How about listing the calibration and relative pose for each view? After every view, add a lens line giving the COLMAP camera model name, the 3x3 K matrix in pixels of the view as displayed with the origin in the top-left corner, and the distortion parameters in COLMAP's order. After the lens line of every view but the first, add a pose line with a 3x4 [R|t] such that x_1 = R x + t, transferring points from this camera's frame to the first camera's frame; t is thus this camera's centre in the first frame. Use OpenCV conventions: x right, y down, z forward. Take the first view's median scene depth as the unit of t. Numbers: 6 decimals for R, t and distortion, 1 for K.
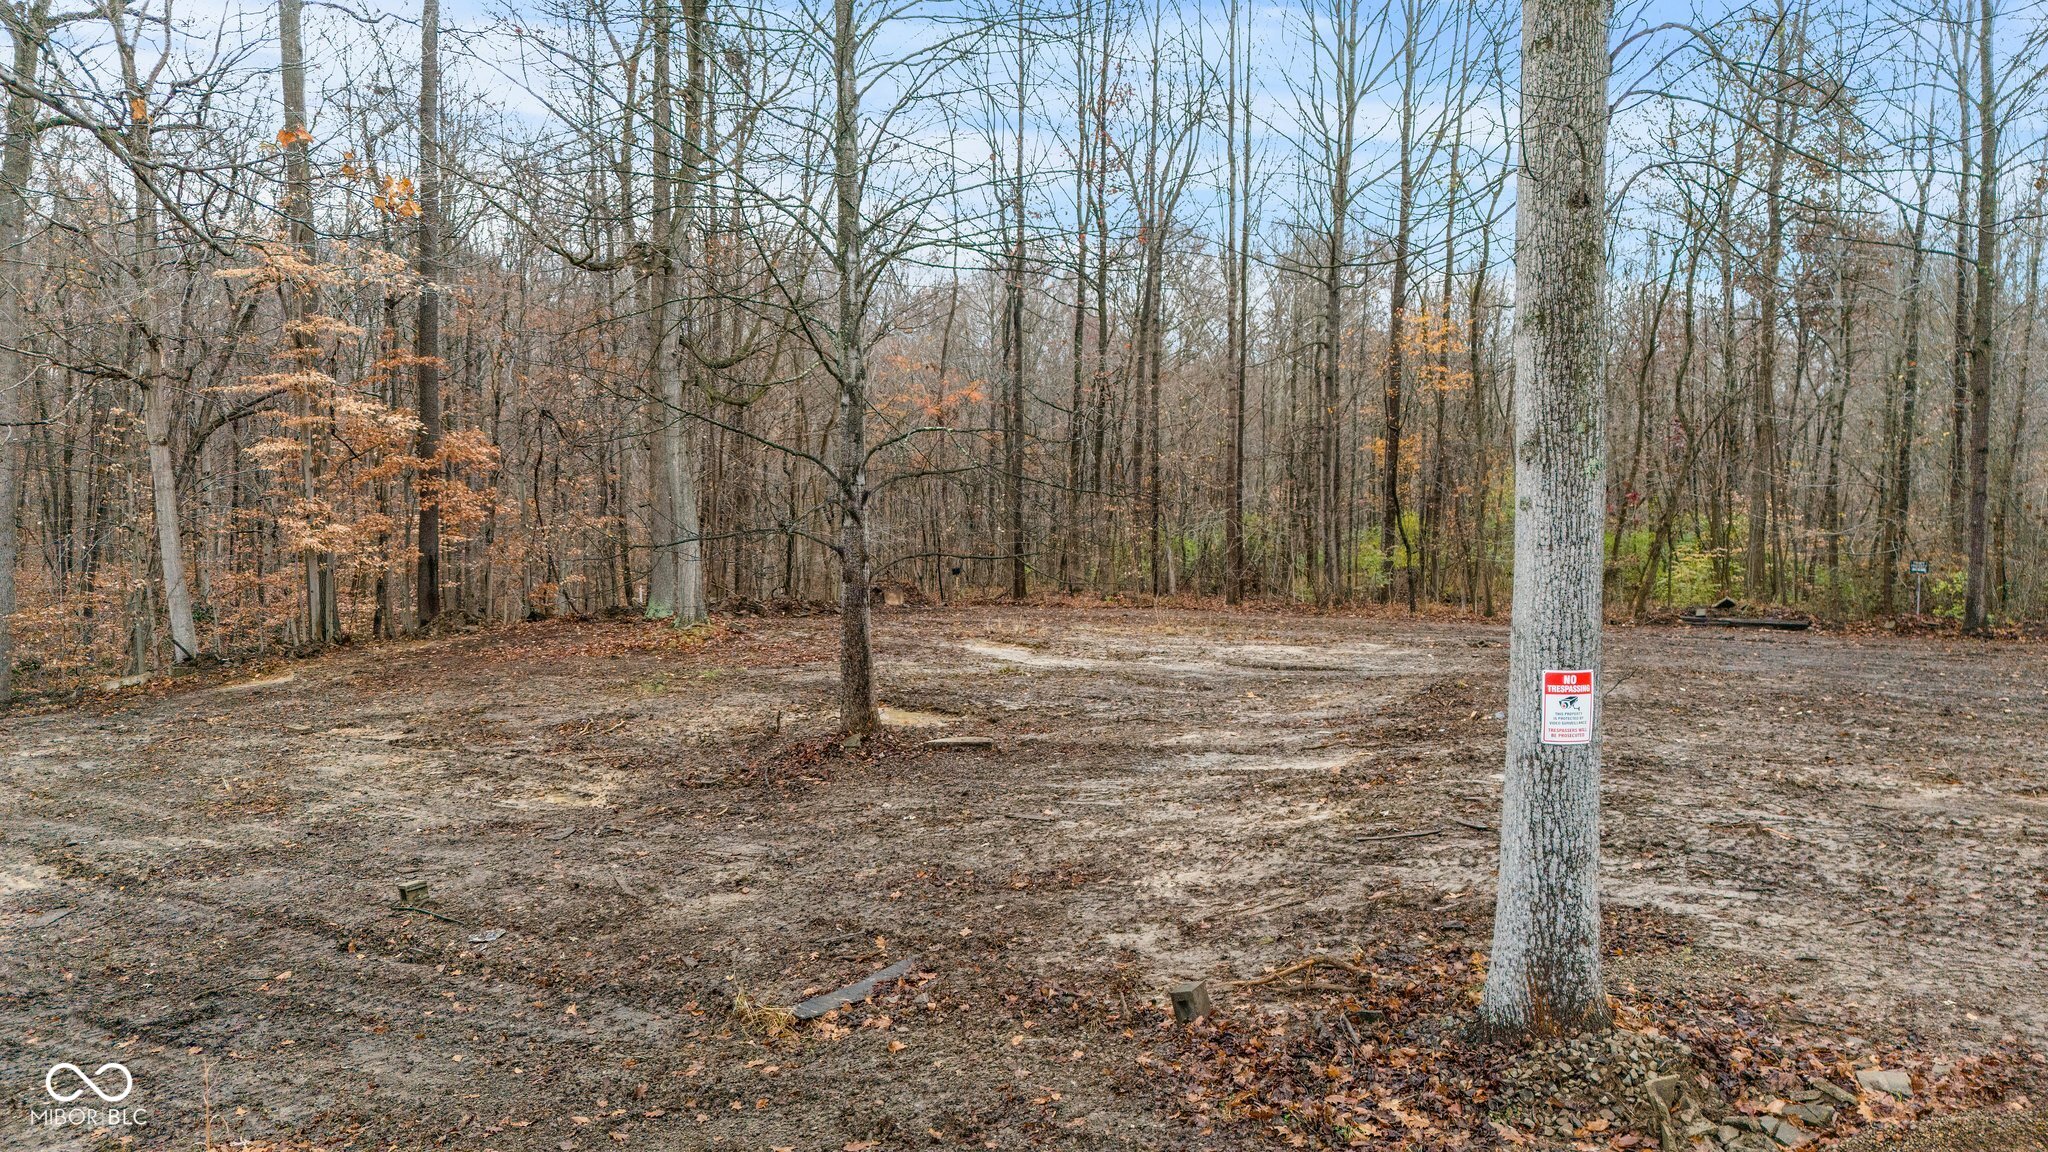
lens RADIAL K [[1509.1, 0, 1016.1], [0, 1509.1, 575.0], [0, 0, 1]] dist [0.090526, -0.090168]
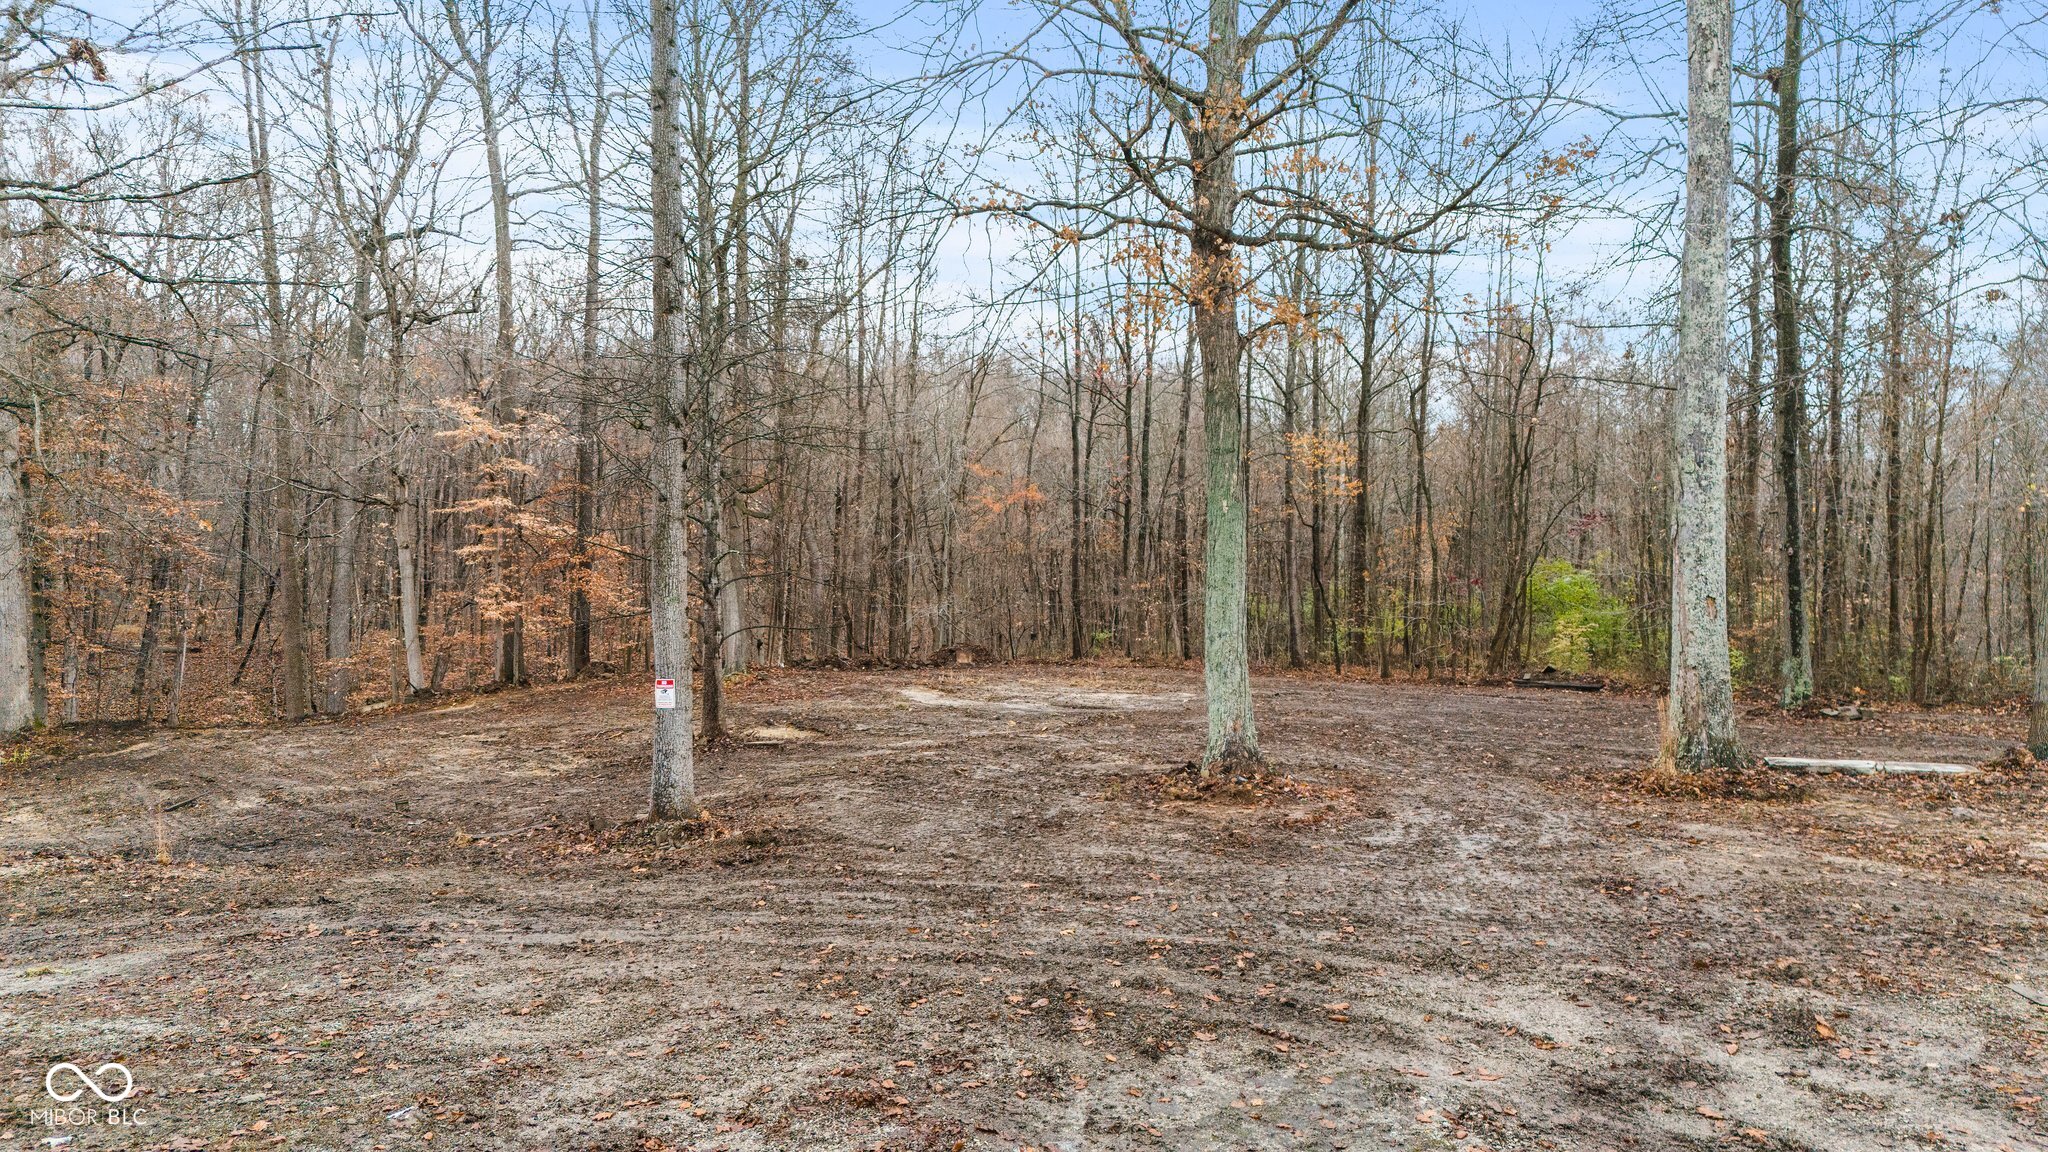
lens RADIAL K [[1511.7, 0, 1024.0], [0, 1511.7, 576.0], [0, 0, 1]] dist [0.075211, -0.065483]
pose [[0.977160, 0.000287, -0.212505, 0.338007], [-0.009175, 0.999124, -0.040838, -0.002697], [0.212307, 0.041855, 0.976306, -0.310449]]
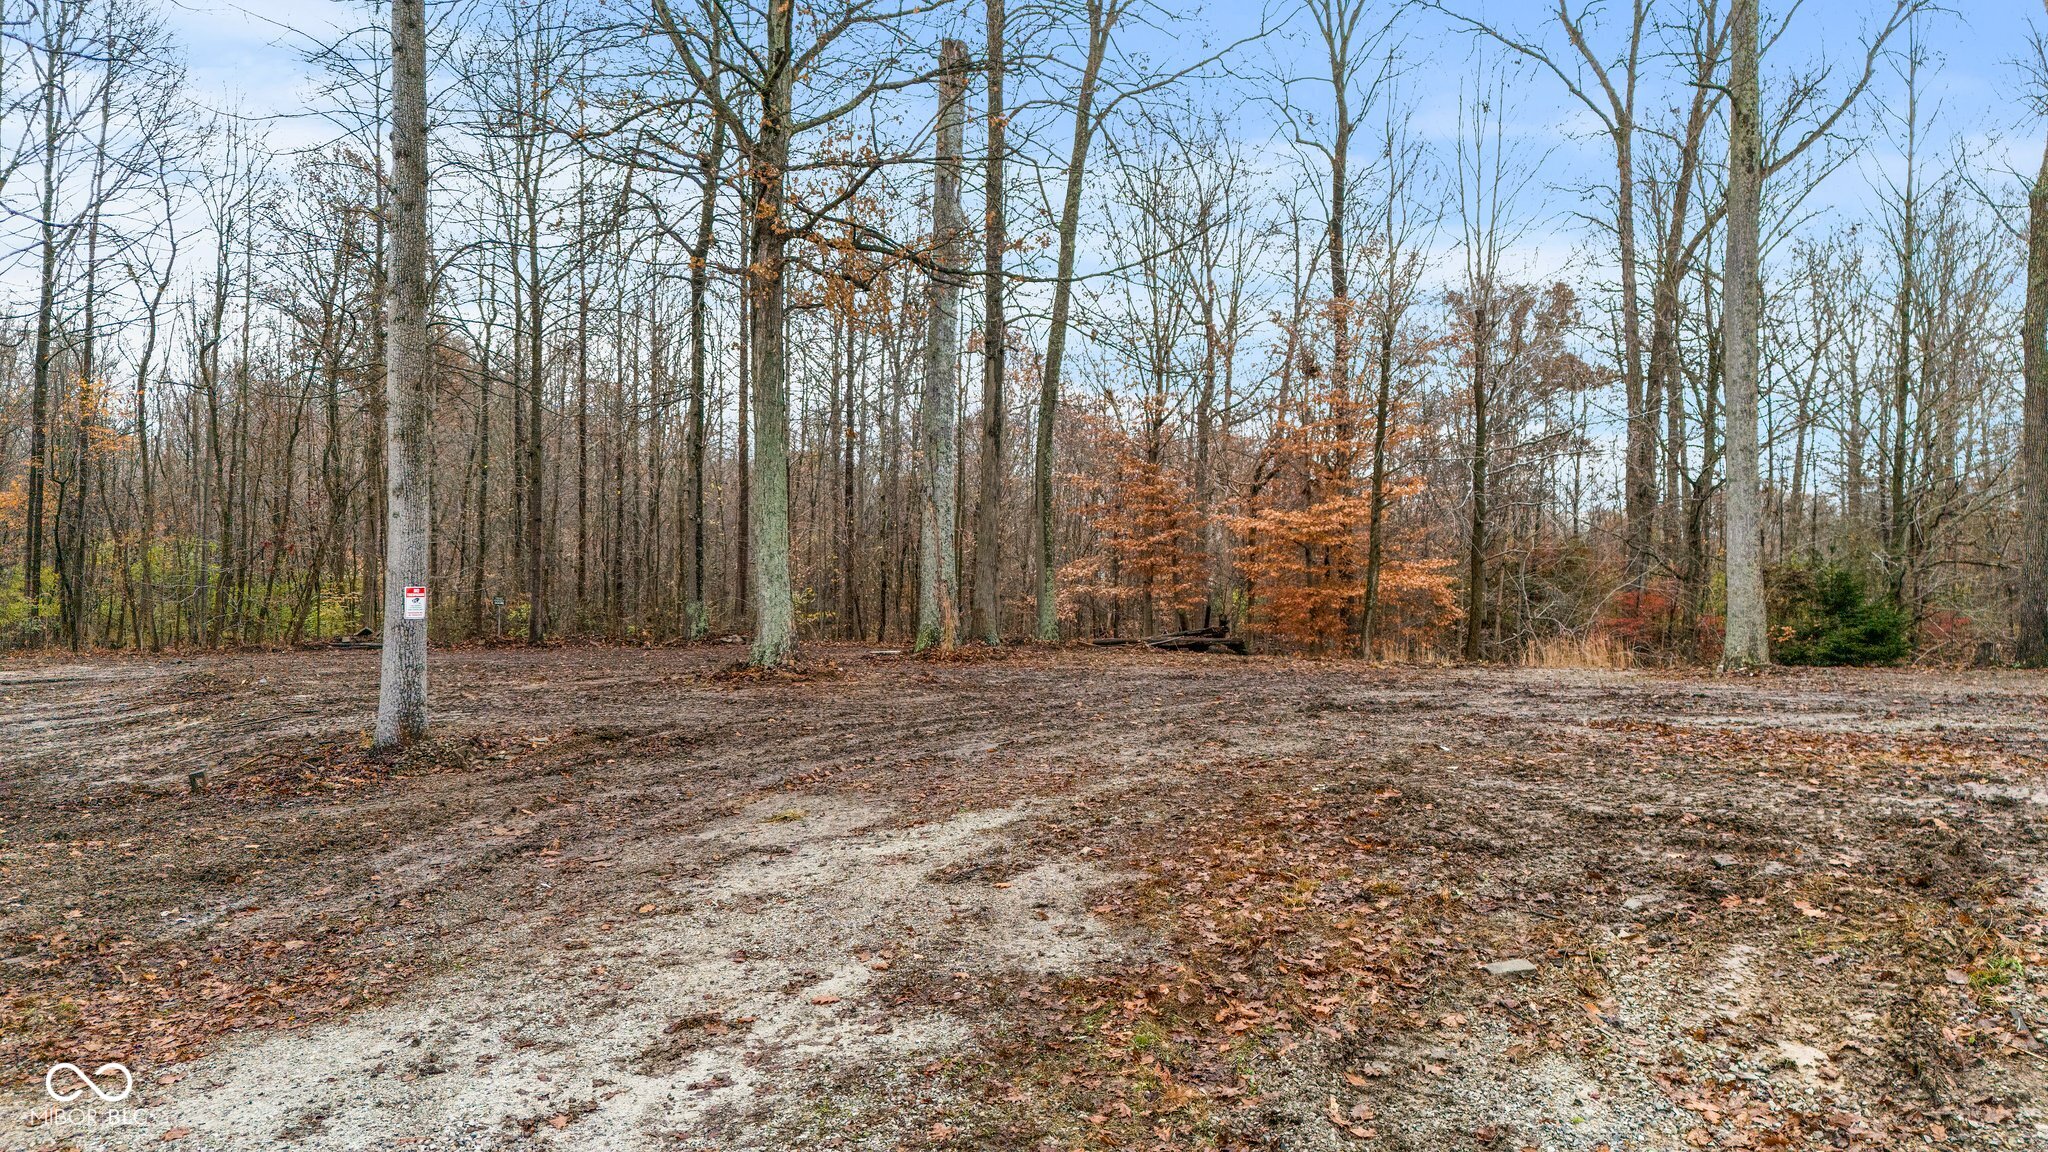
lens RADIAL K [[1509.1, 0, 1016.1], [0, 1509.1, 575.0], [0, 0, 1]] dist [0.090526, -0.090168]
pose [[0.641341, 0.006819, 0.767226, -0.188636], [0.030313, 0.998955, -0.034218, 0.034236], [-0.766657, 0.045203, 0.640464, -0.268929]]
